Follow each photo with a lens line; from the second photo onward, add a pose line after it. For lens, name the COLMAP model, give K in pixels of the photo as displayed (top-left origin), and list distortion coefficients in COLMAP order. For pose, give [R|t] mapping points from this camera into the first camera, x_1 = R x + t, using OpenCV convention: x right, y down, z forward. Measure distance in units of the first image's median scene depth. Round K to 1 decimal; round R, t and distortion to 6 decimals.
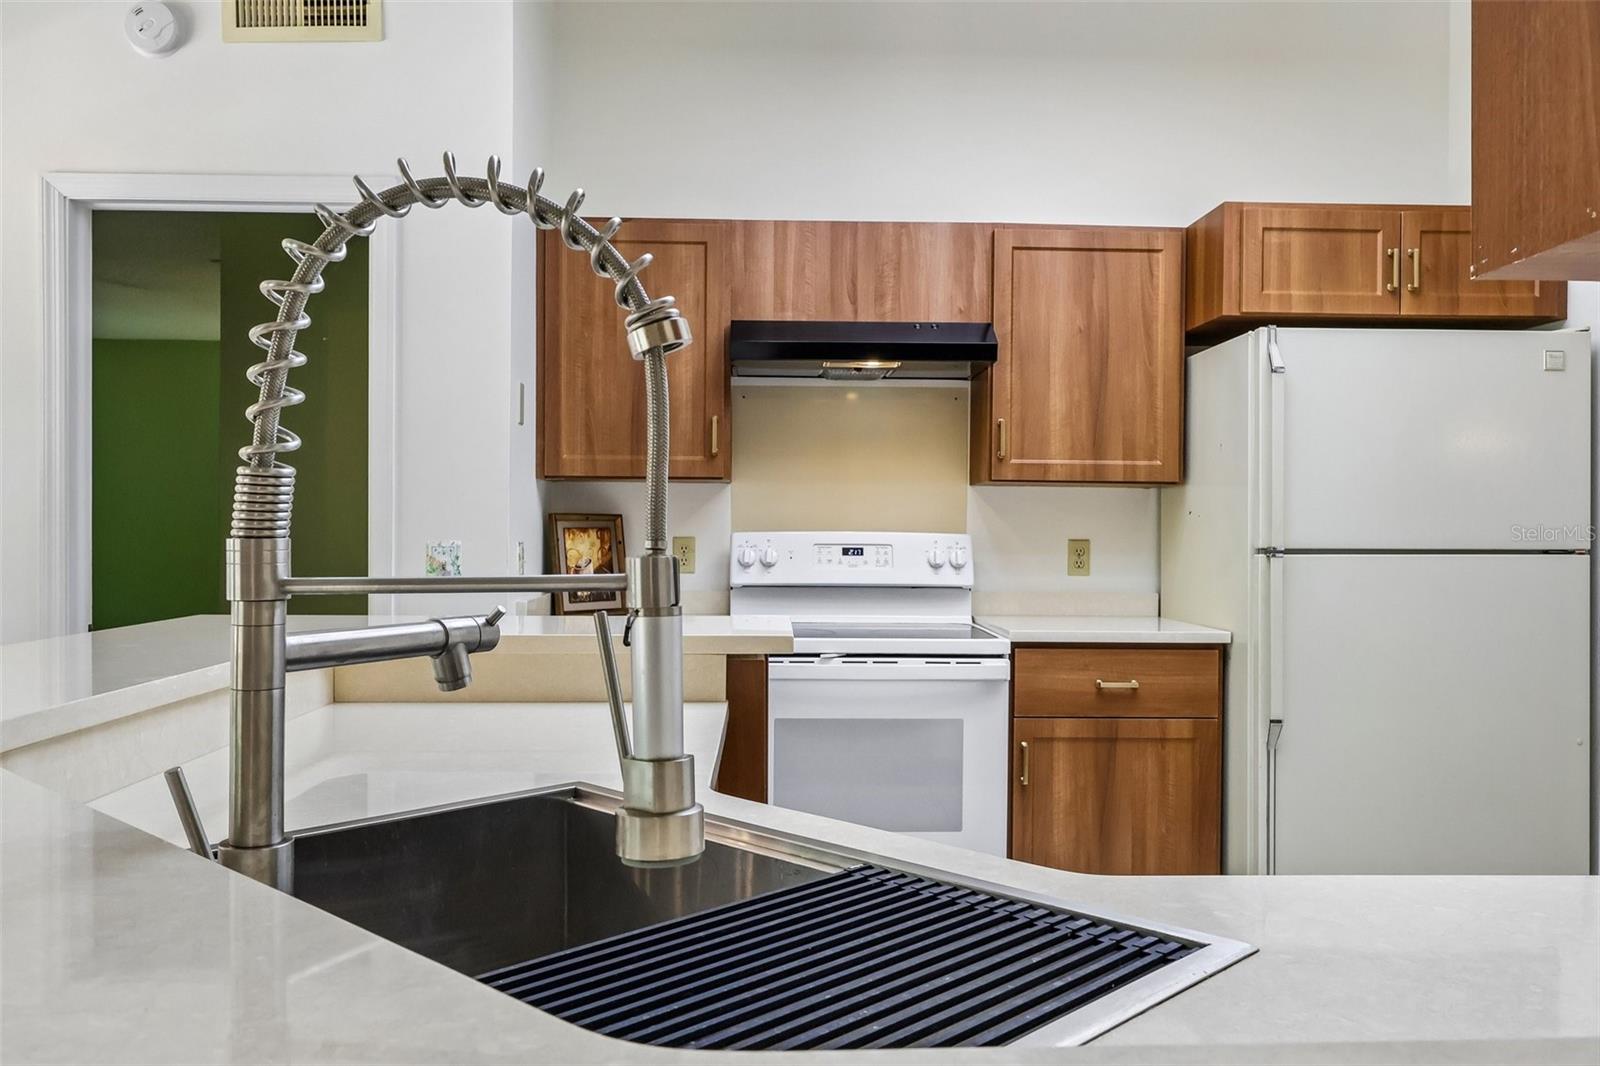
lens RADIAL K [[1235.5, 0, 763.2], [0, 1235.5, 532.5], [0, 0, 1]] dist [0.000399, 0.000634]
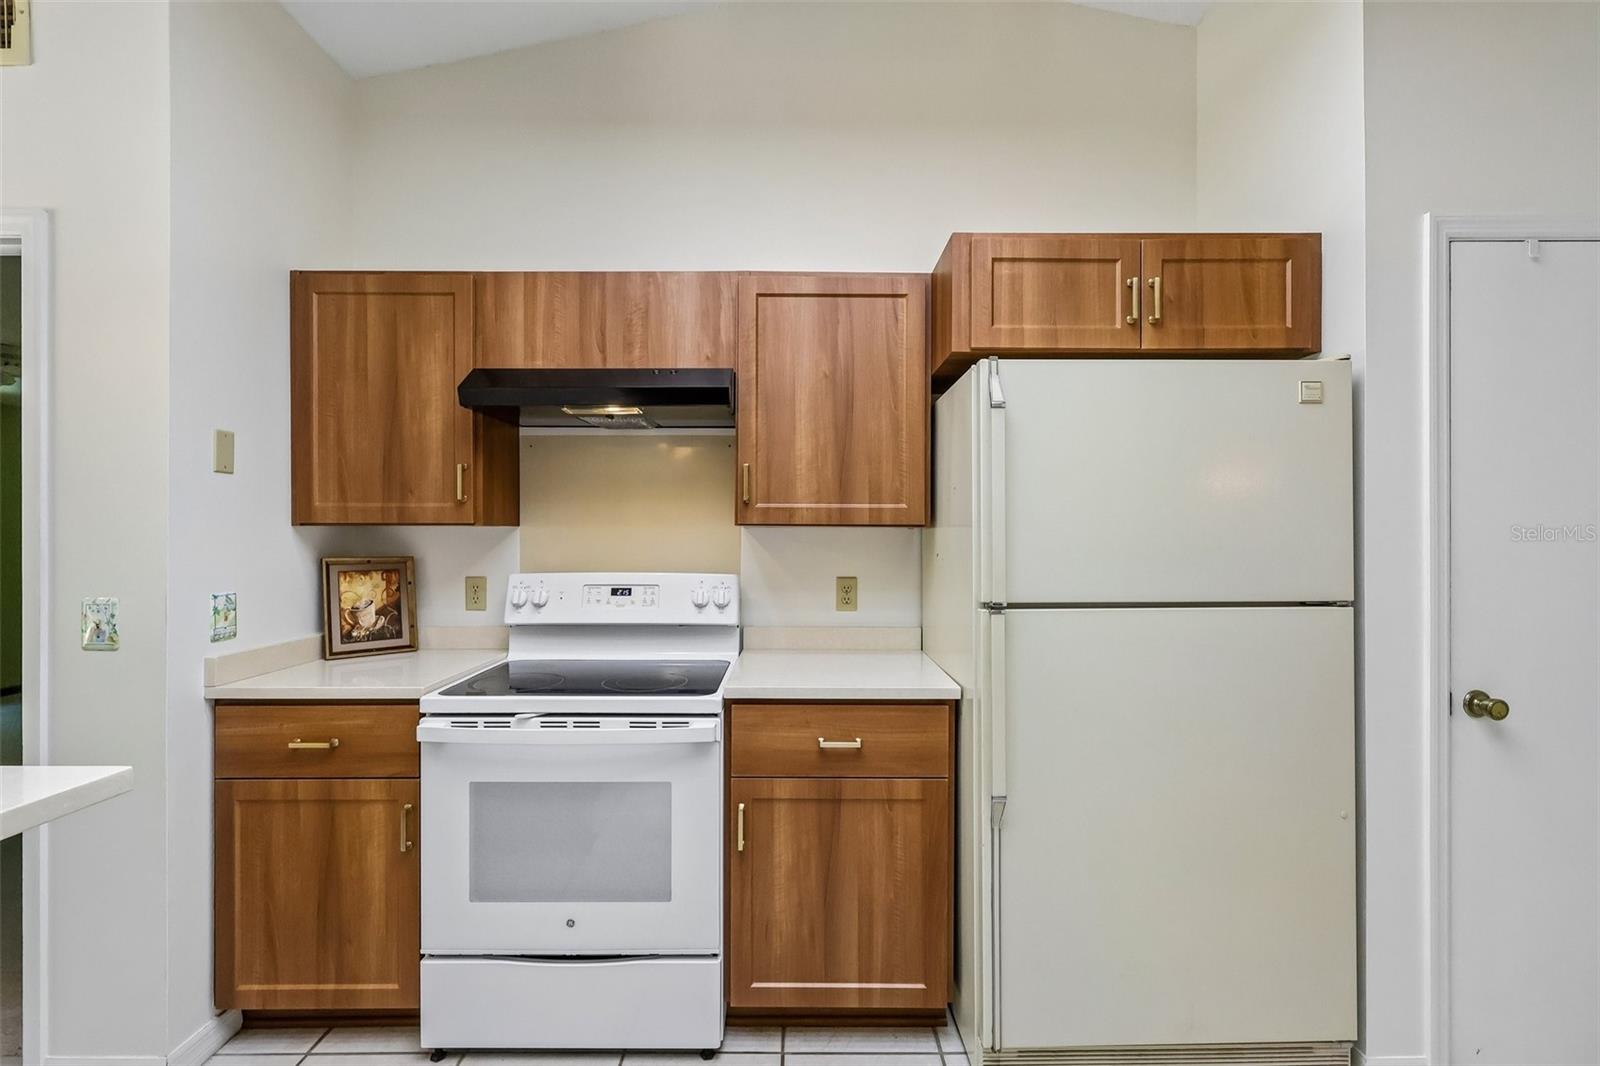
lens RADIAL K [[743.1, 0, 771.0], [0, 743.1, 532.8], [0, 0, 1]] dist [-0.002359, -0.000361]
pose [[0.999440, -0.005960, -0.032939, 0.232100], [0.005721, 0.999957, -0.007337, -0.030761], [0.032982, 0.007144, 0.999430, 0.393502]]
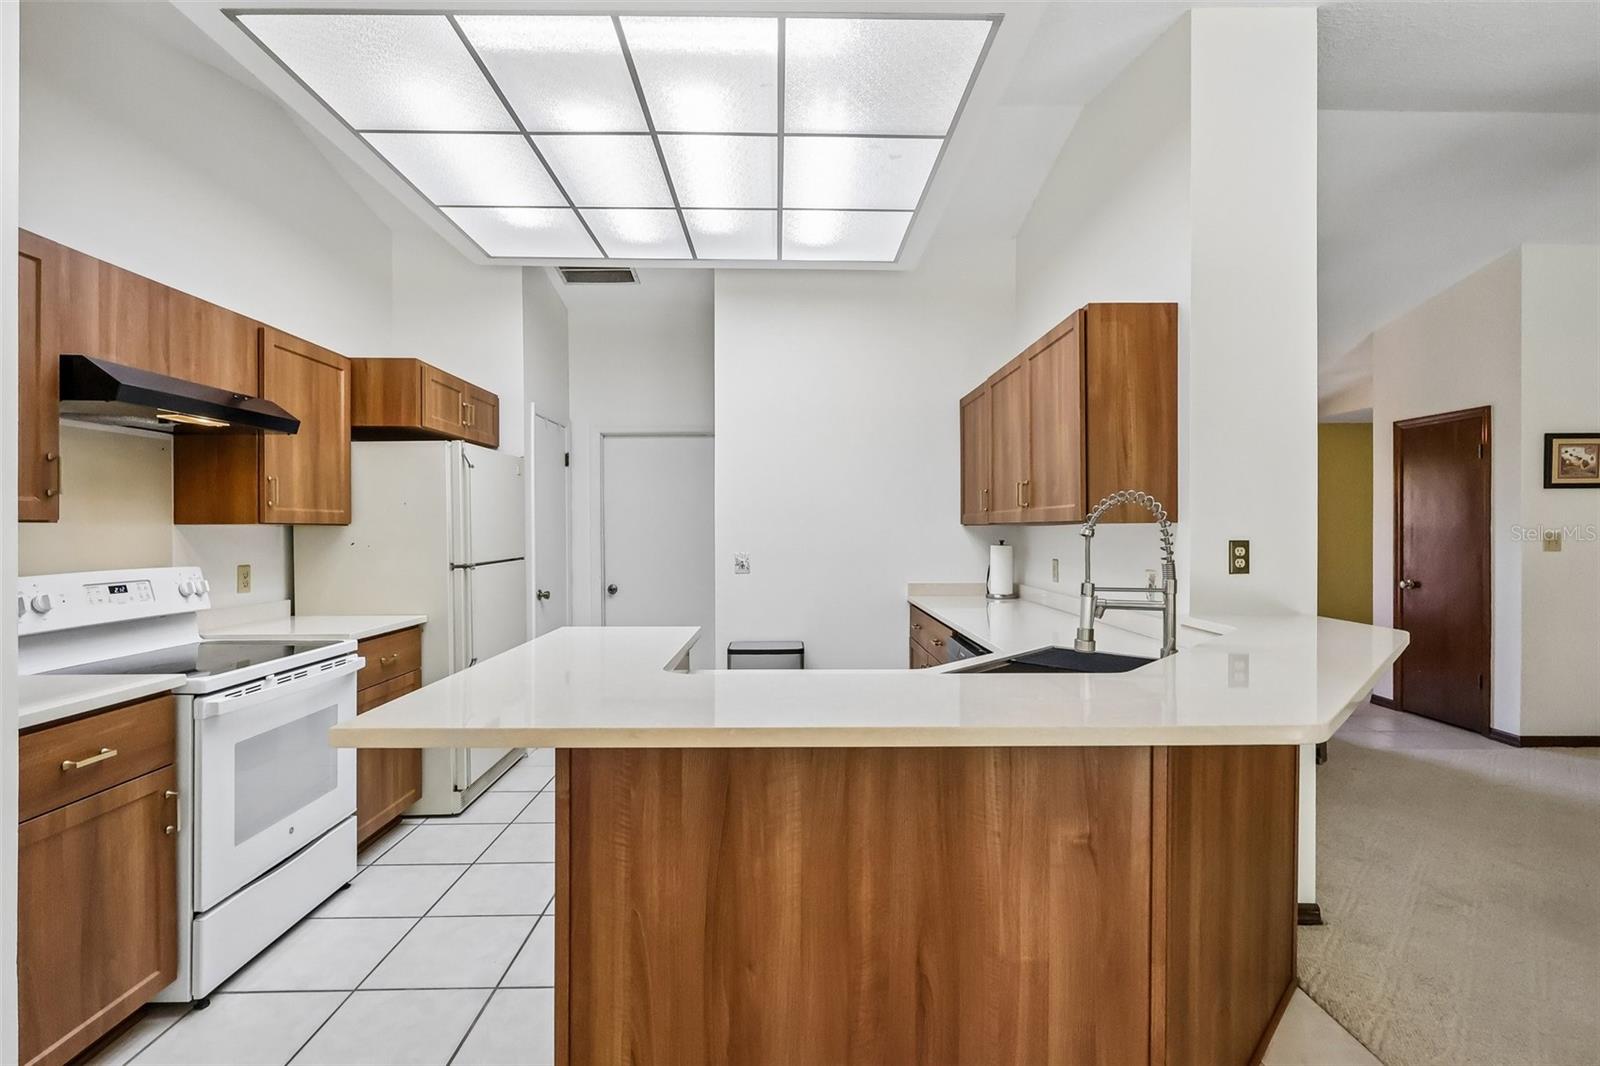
lens RADIAL K [[737.0, 0, 800.0], [0, 737.0, 533.0], [0, 0, 1]] dist [-0.002884, -0.000487]
pose [[0.014115, -0.012552, 0.999822, -0.569941], [0.006761, 0.999900, 0.012457, -0.037935], [-0.999878, 0.006584, 0.014199, 0.434937]]
